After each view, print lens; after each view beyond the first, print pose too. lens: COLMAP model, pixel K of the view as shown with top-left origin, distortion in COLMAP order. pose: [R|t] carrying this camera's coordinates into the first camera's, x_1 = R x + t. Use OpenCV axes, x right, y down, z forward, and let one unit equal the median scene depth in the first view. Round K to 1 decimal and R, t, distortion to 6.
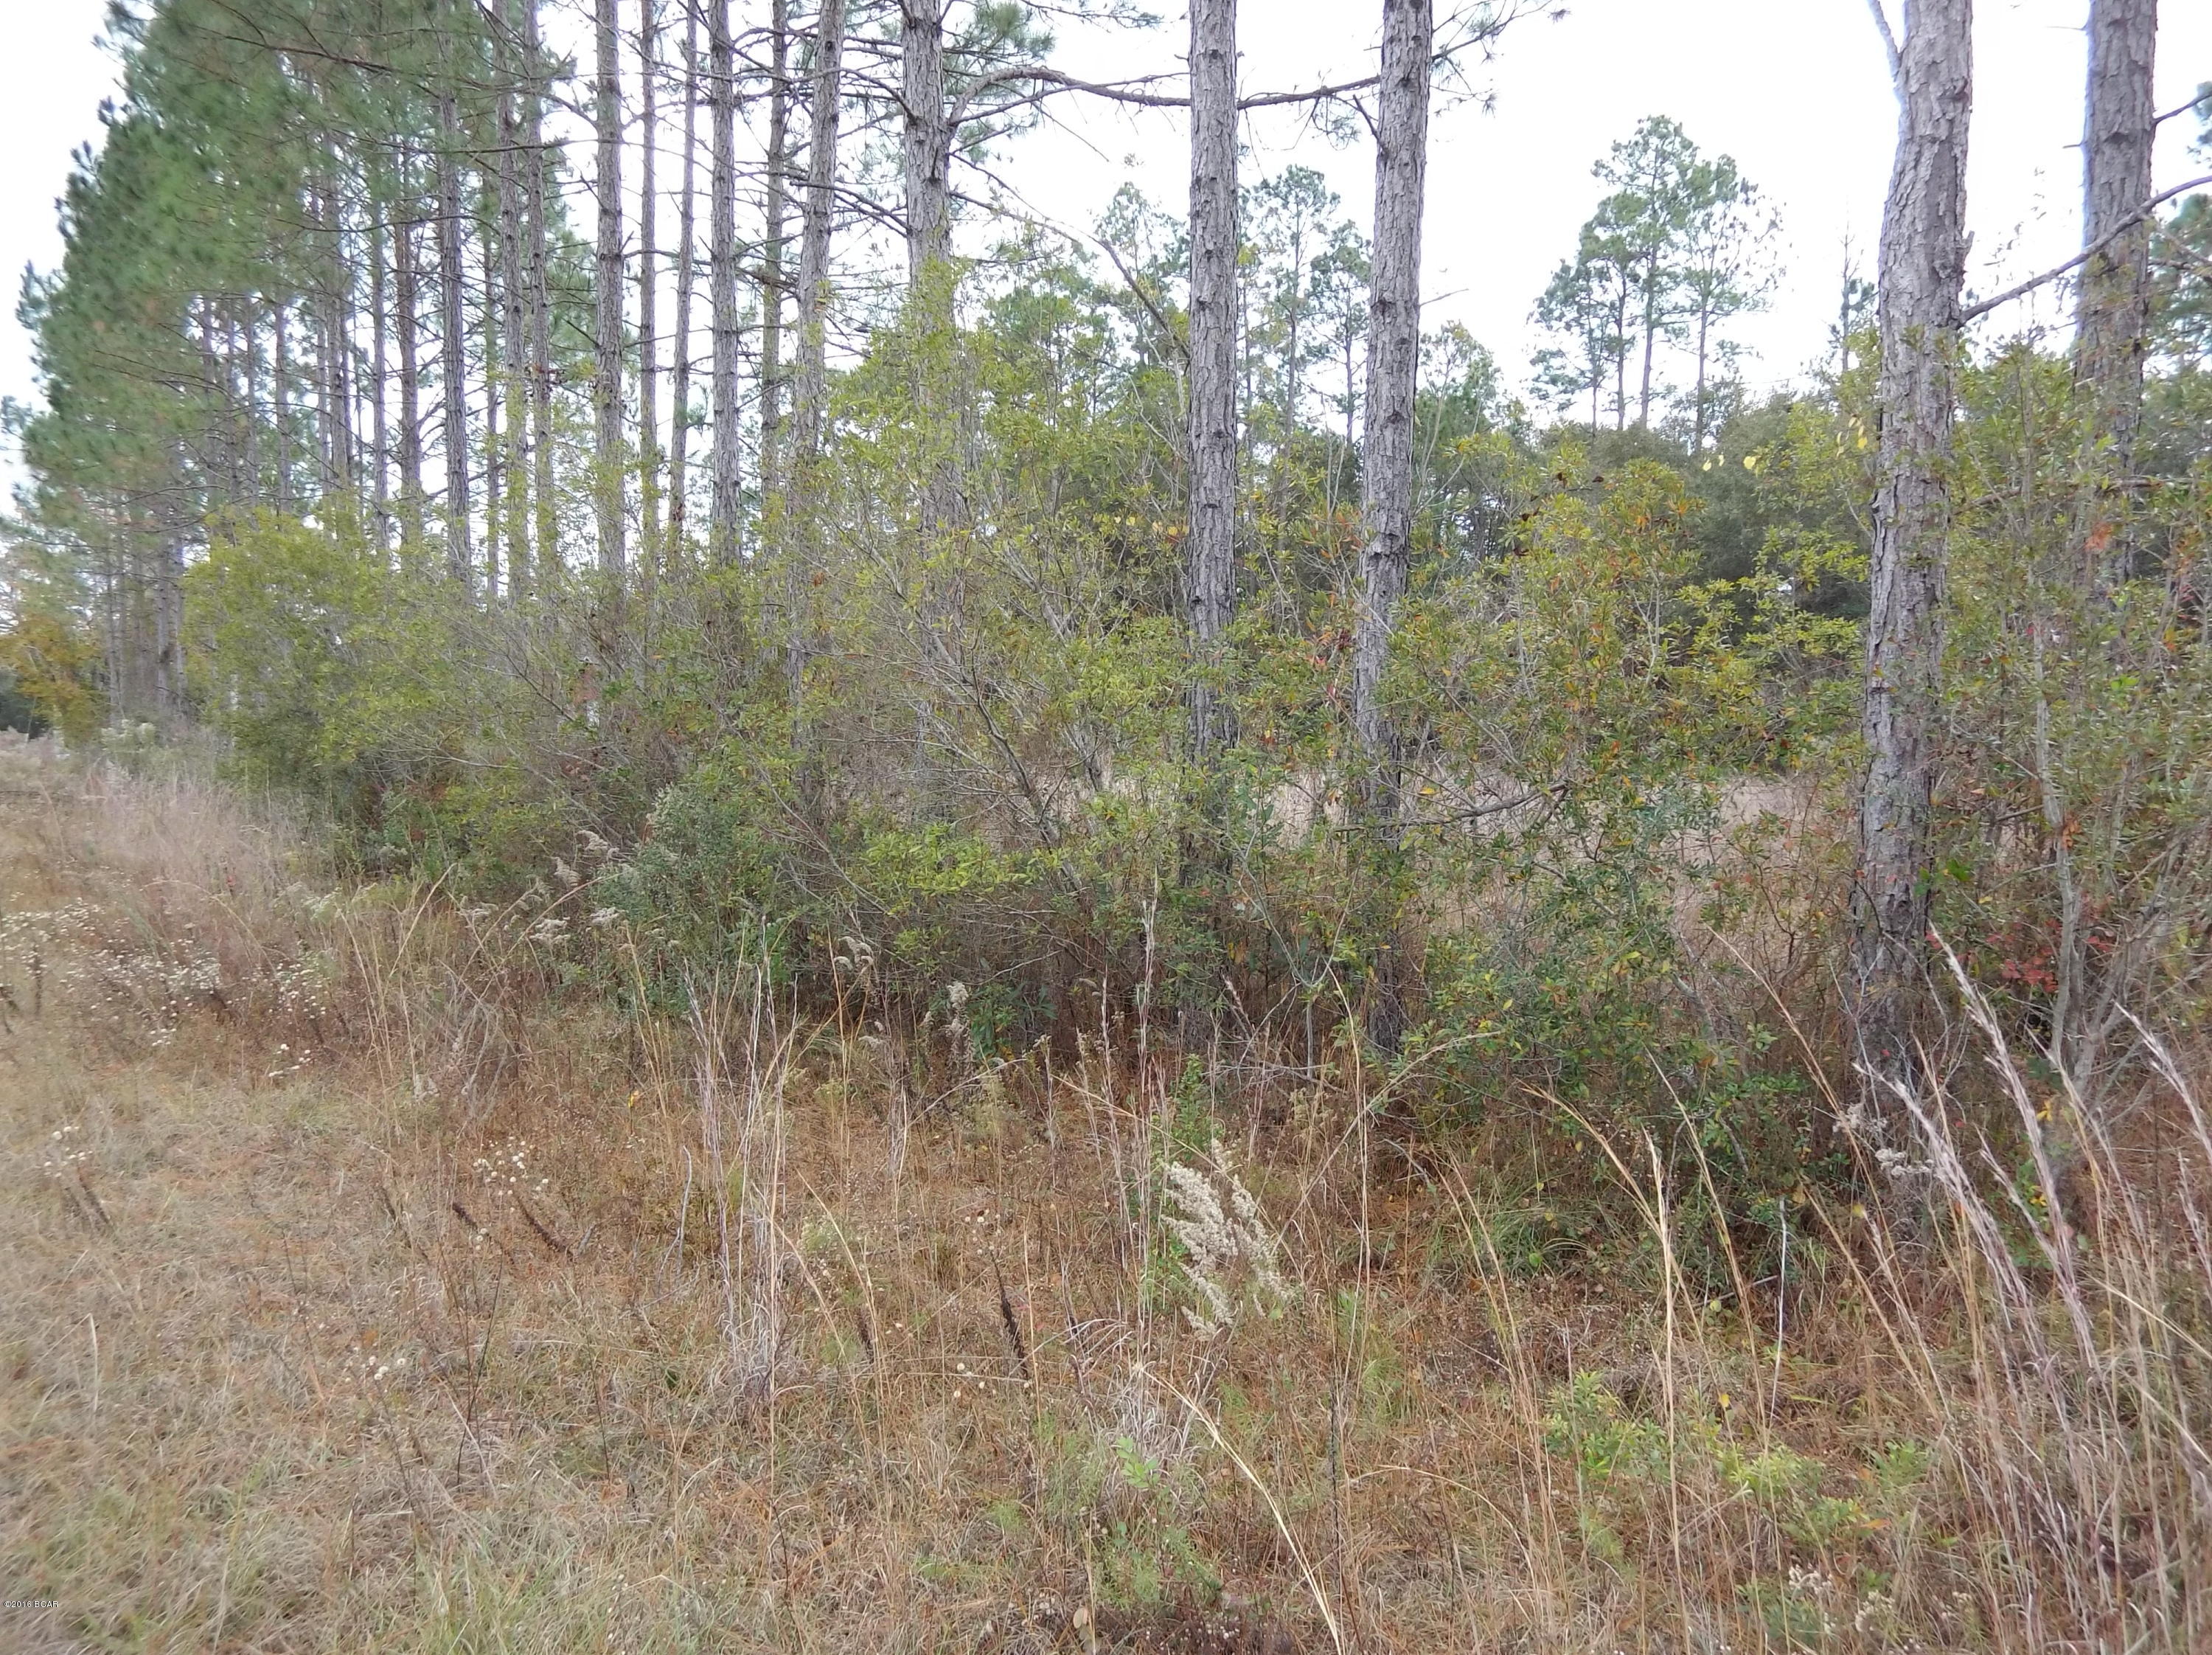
lens RADIAL K [[1693.8, 0, 1094.0], [0, 1693.8, 831.0], [0, 0, 1]] dist [0.028085, -0.015112]
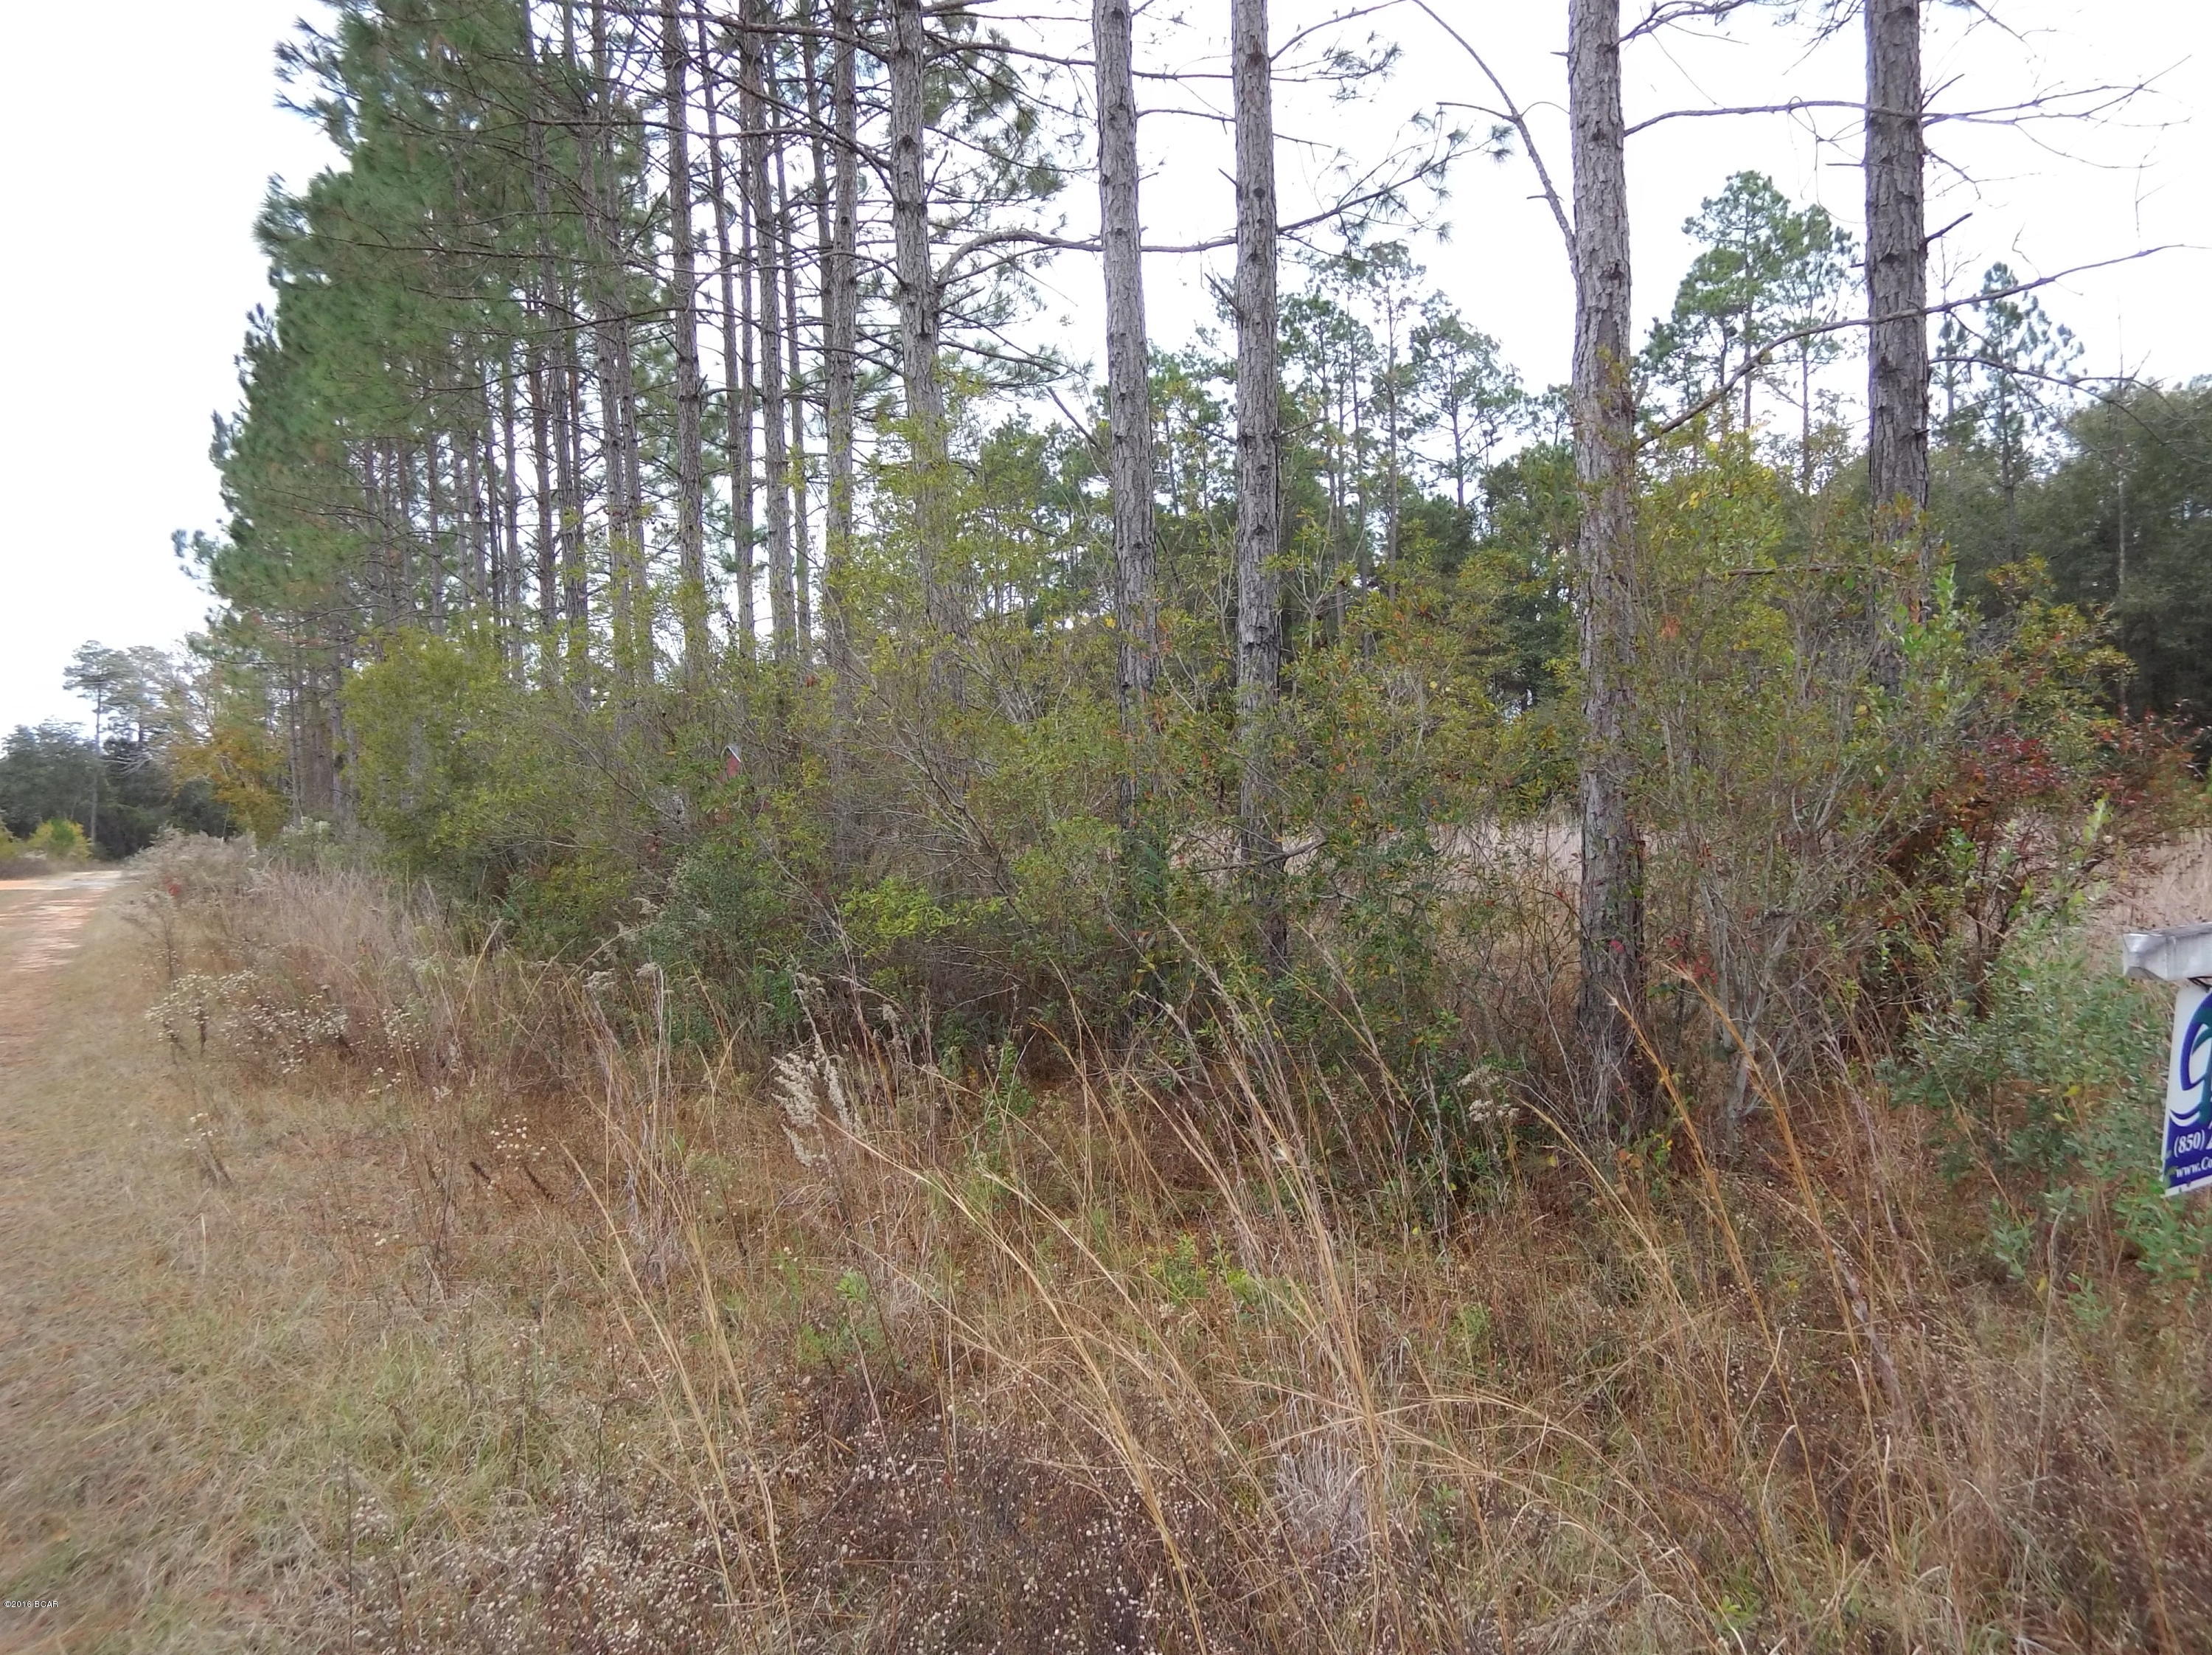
lens RADIAL K [[1693.8, 0, 1089.2], [0, 1693.8, 855.9], [0, 0, 1]] dist [0.028085, -0.015112]
pose [[0.995441, -0.031314, -0.090096, 0.125275], [0.028802, 0.999163, -0.029044, 0.014582], [0.090930, 0.026317, 0.995509, -0.159771]]
